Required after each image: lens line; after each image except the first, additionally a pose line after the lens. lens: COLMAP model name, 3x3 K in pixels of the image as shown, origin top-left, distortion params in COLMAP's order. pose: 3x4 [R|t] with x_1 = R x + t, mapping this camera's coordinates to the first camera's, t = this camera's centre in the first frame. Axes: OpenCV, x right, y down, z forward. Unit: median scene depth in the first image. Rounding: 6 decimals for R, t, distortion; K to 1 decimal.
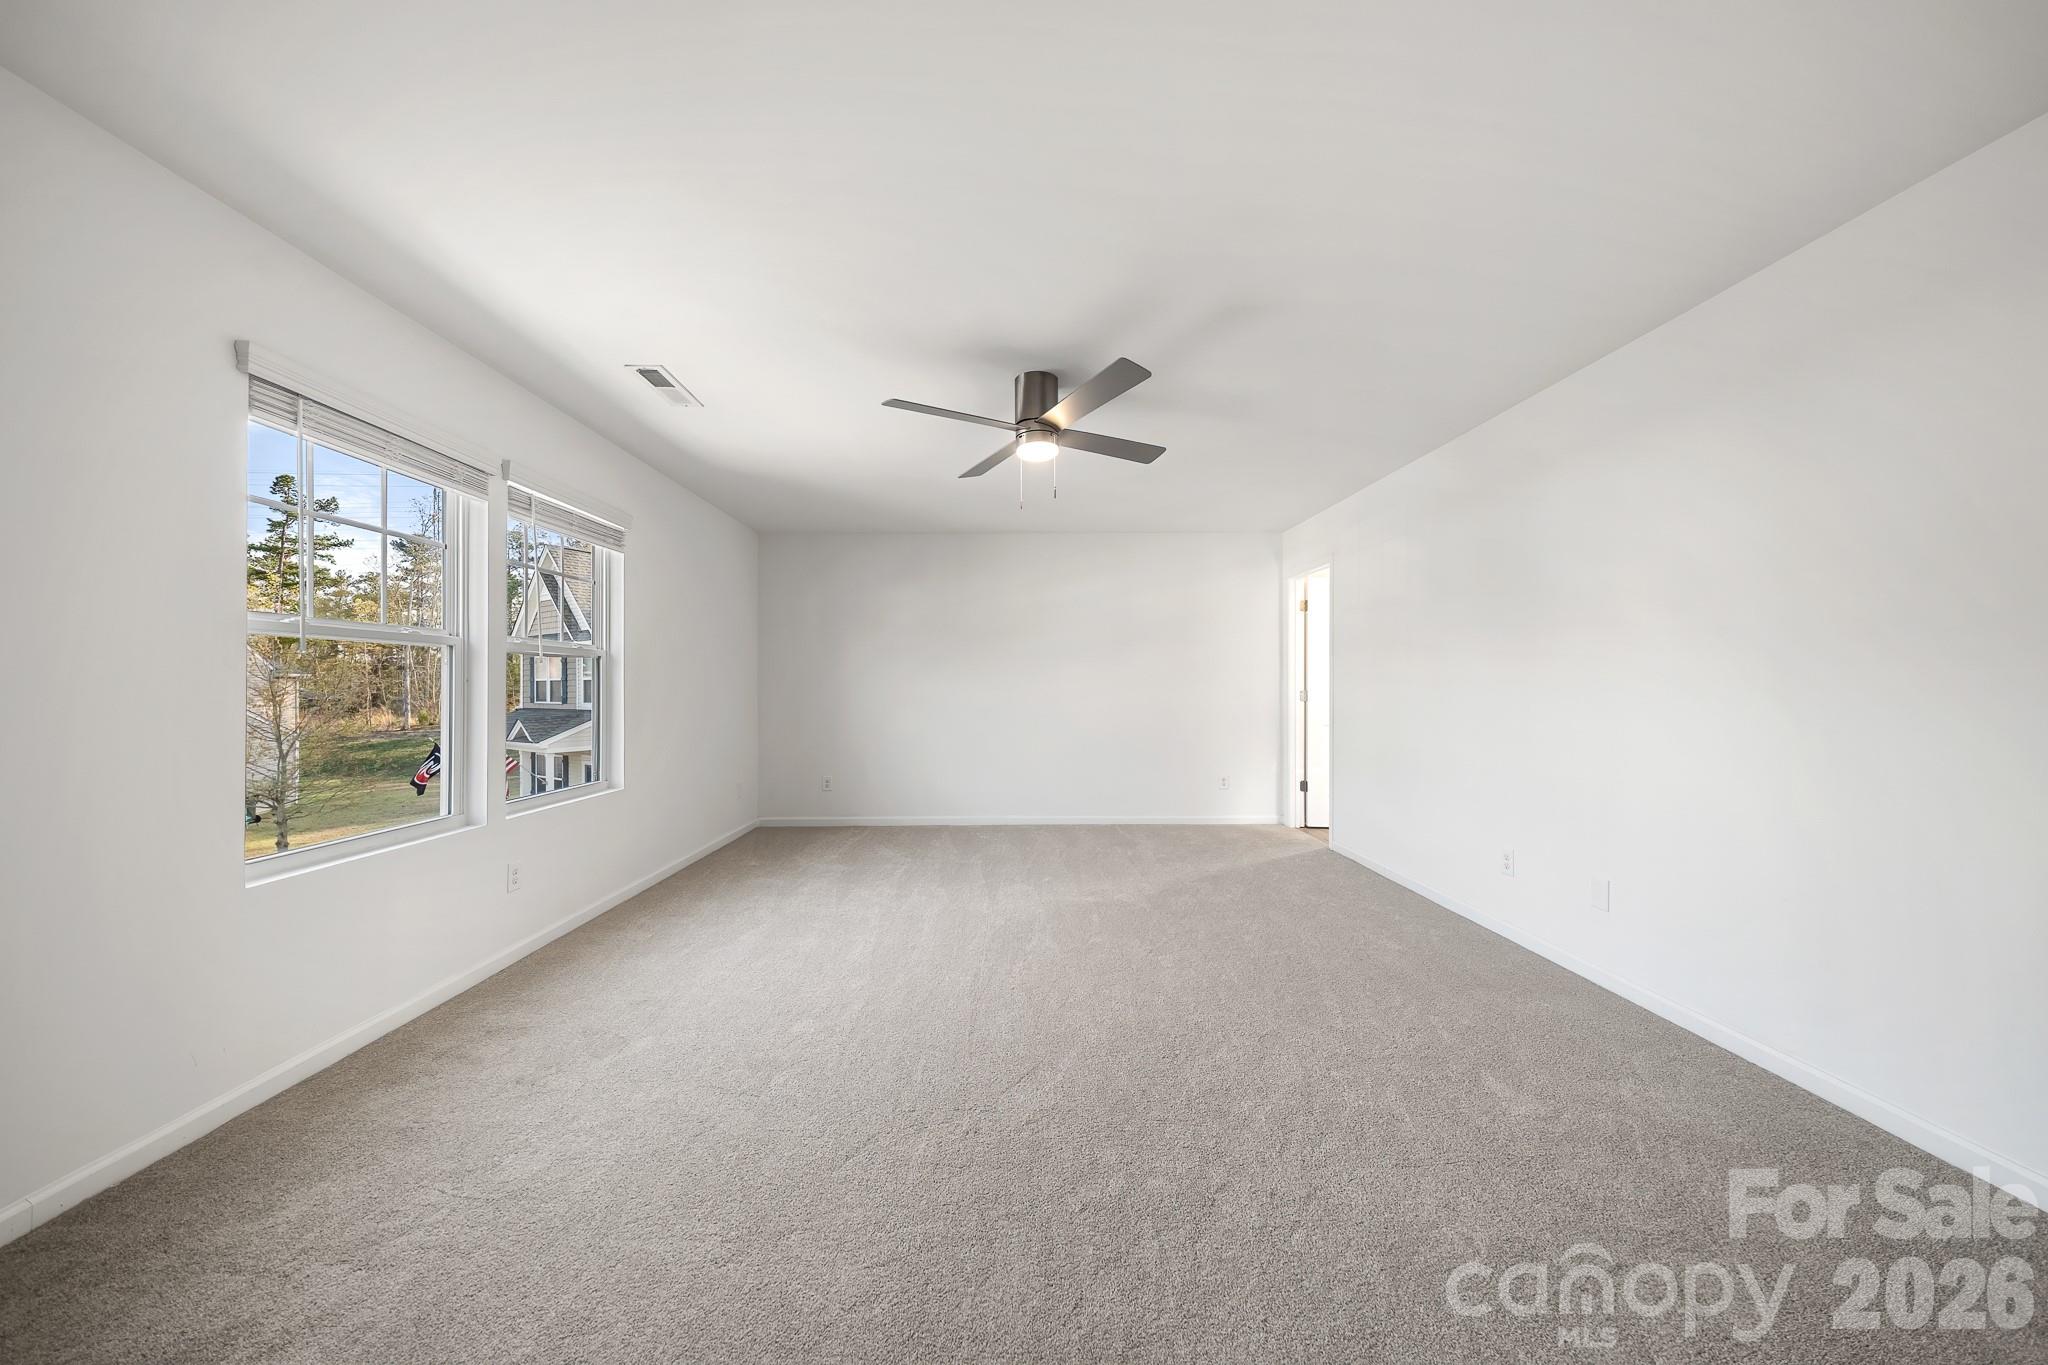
lens RADIAL K [[701.9, 0, 1025.0], [0, 701.9, 695.7], [0, 0, 1]] dist [0.013020, -0.004848]
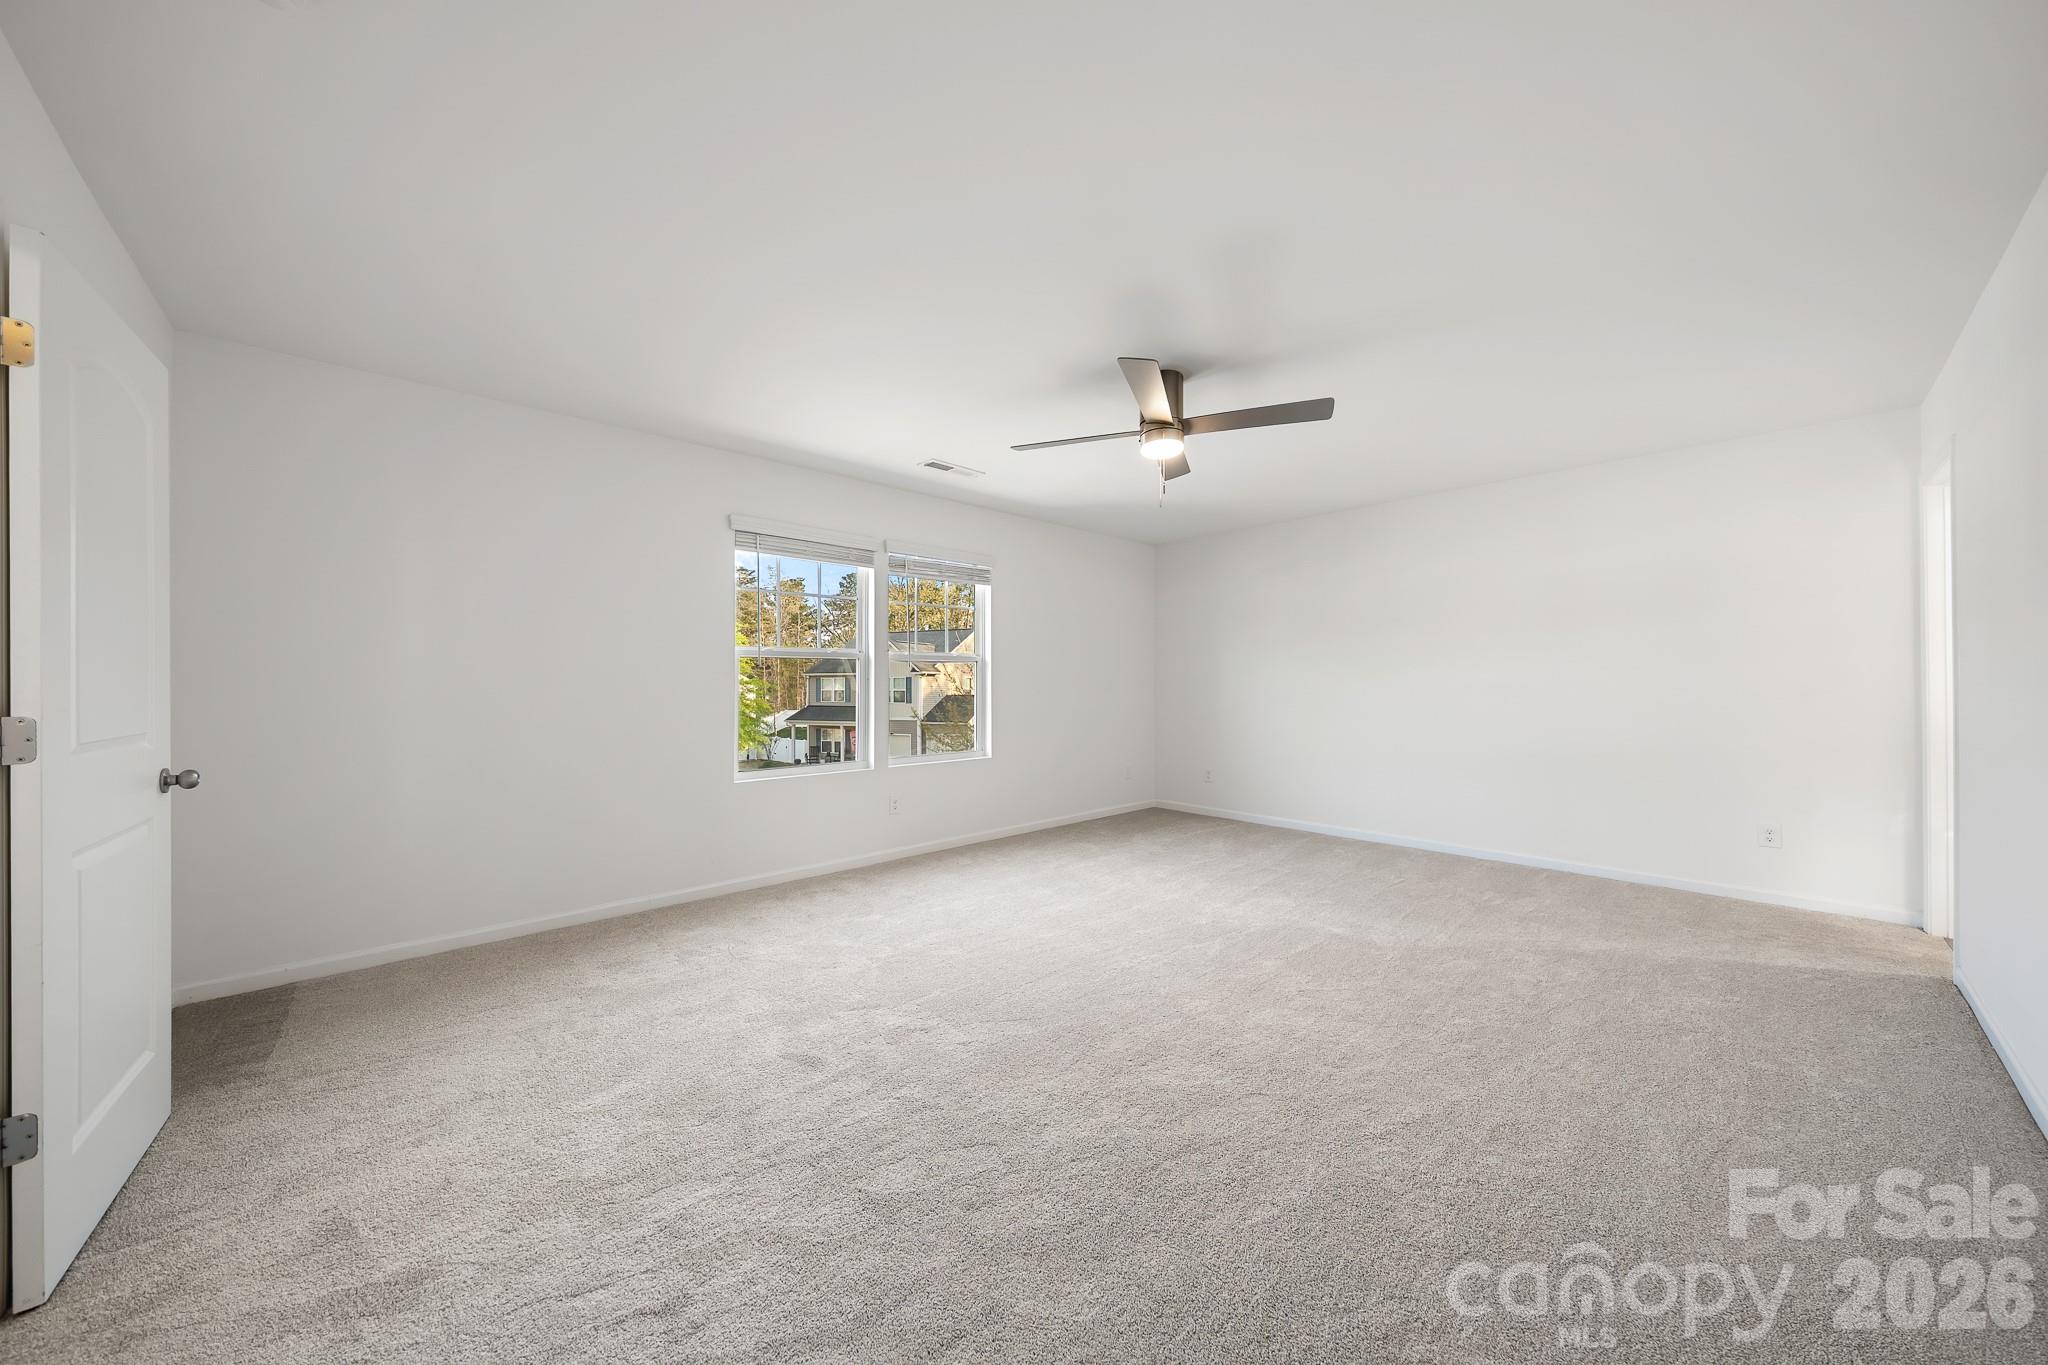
lens RADIAL K [[701.9, 0, 1025.0], [0, 701.9, 695.7], [0, 0, 1]] dist [0.013020, -0.004848]
pose [[0.664771, 0.012016, -0.746951, 0.637127], [-0.008502, 0.999928, 0.008520, -0.002105], [0.746999, 0.000687, 0.664825, 0.184852]]
